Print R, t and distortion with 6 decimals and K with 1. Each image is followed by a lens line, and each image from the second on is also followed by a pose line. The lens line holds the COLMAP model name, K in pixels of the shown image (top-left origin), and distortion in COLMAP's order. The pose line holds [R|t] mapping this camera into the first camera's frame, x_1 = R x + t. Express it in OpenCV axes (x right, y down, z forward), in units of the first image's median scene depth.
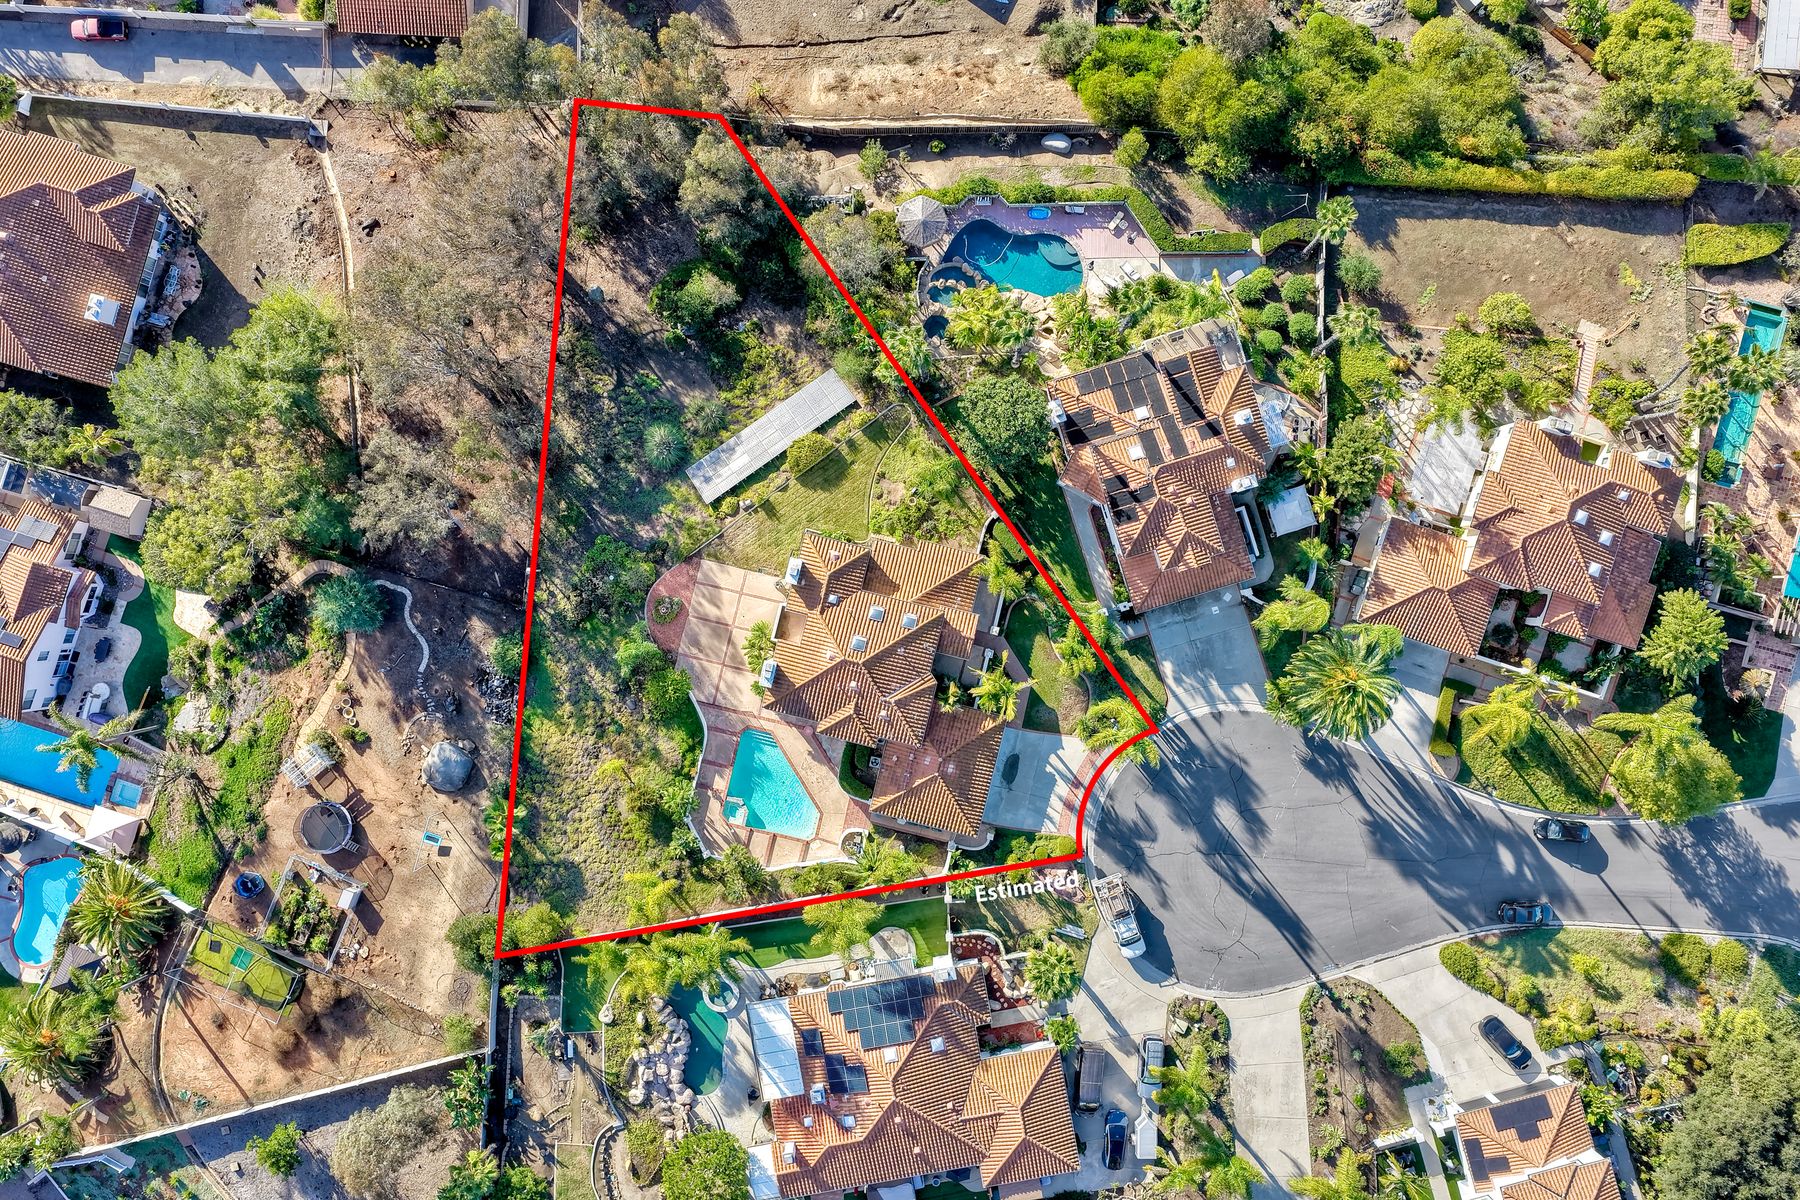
lens RADIAL K [[1498.2, 0, 901.2], [0, 1498.2, 591.0], [0, 0, 1]] dist [-0.019949, 0.049731]
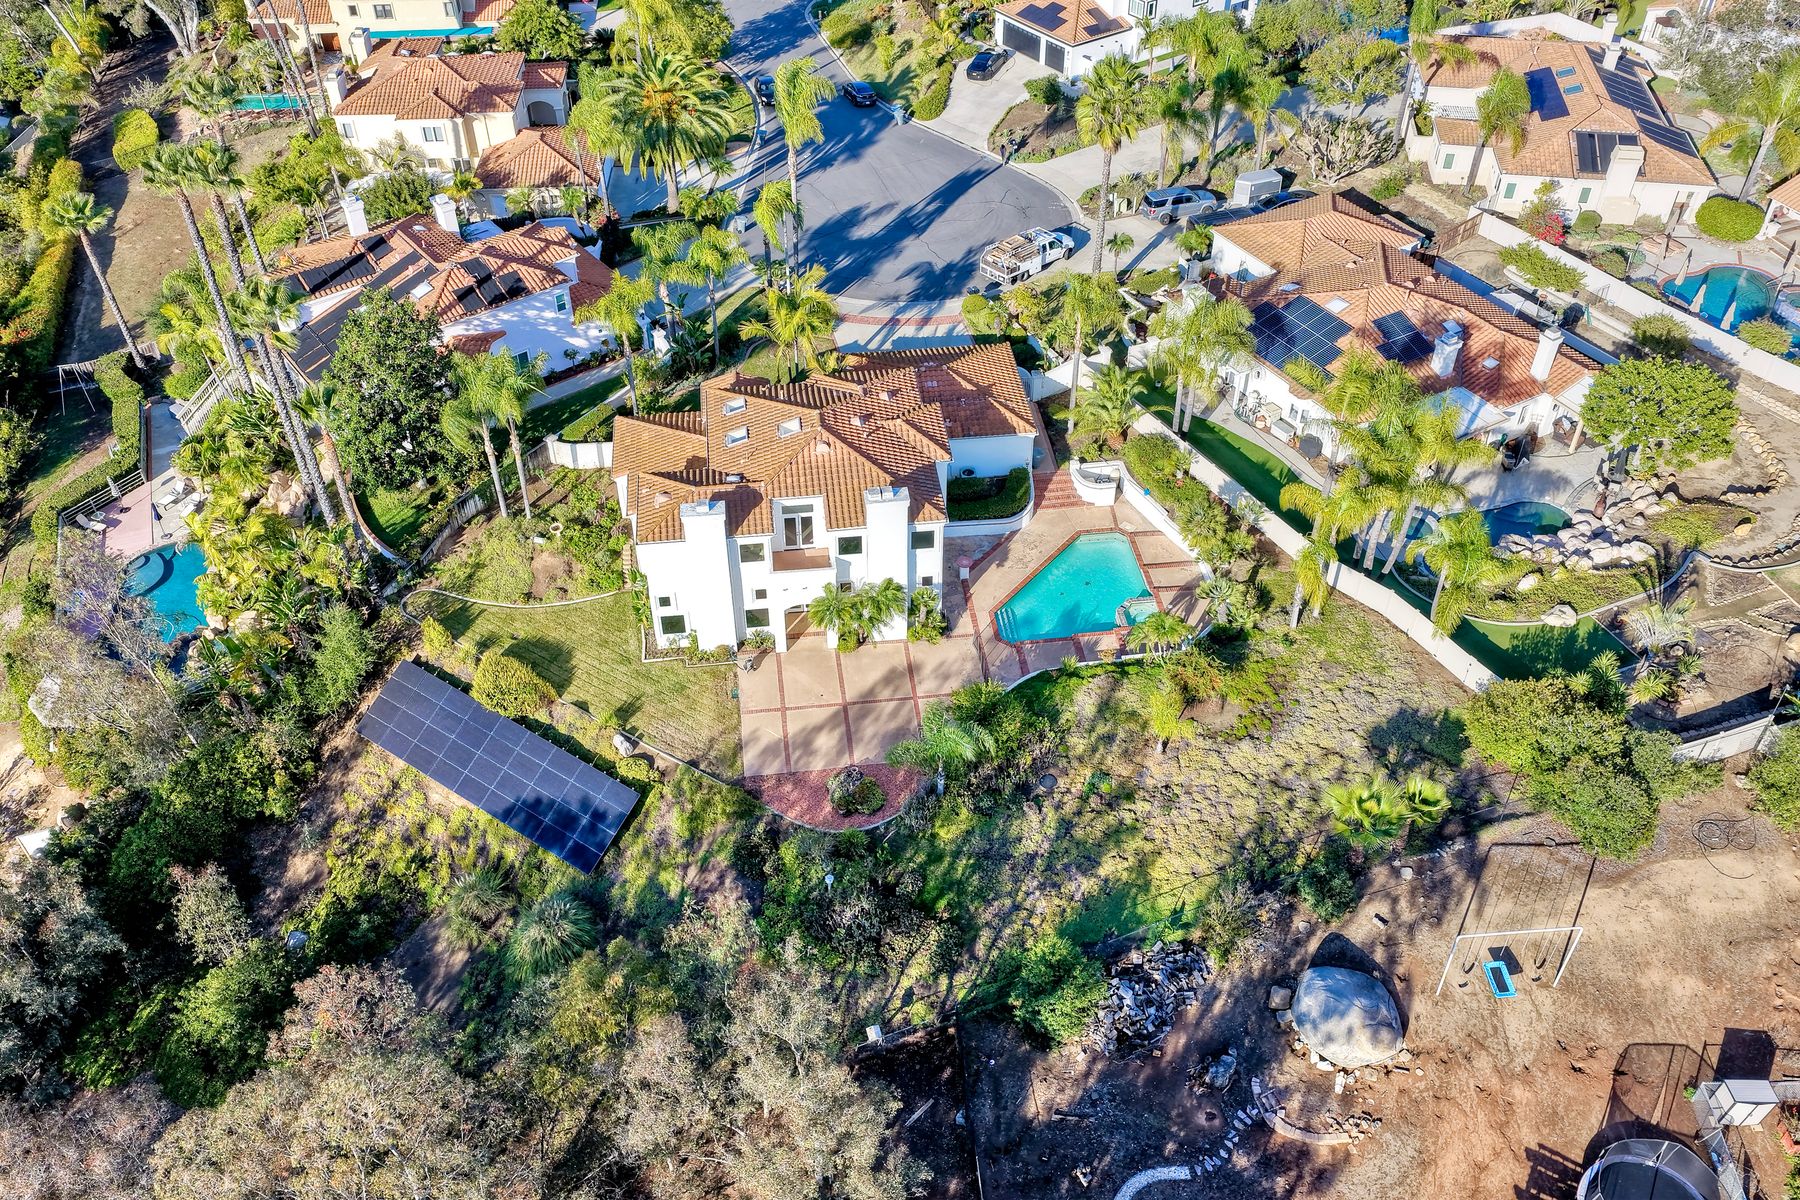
lens RADIAL K [[1498.2, 0, 901.2], [0, 1498.2, 591.0], [0, 0, 1]] dist [-0.019949, 0.049731]
pose [[-0.350231, -0.612427, 0.708711, -0.494600], [0.936648, -0.233366, 0.261211, -0.093612], [0.005416, 0.755297, 0.655361, 0.610469]]
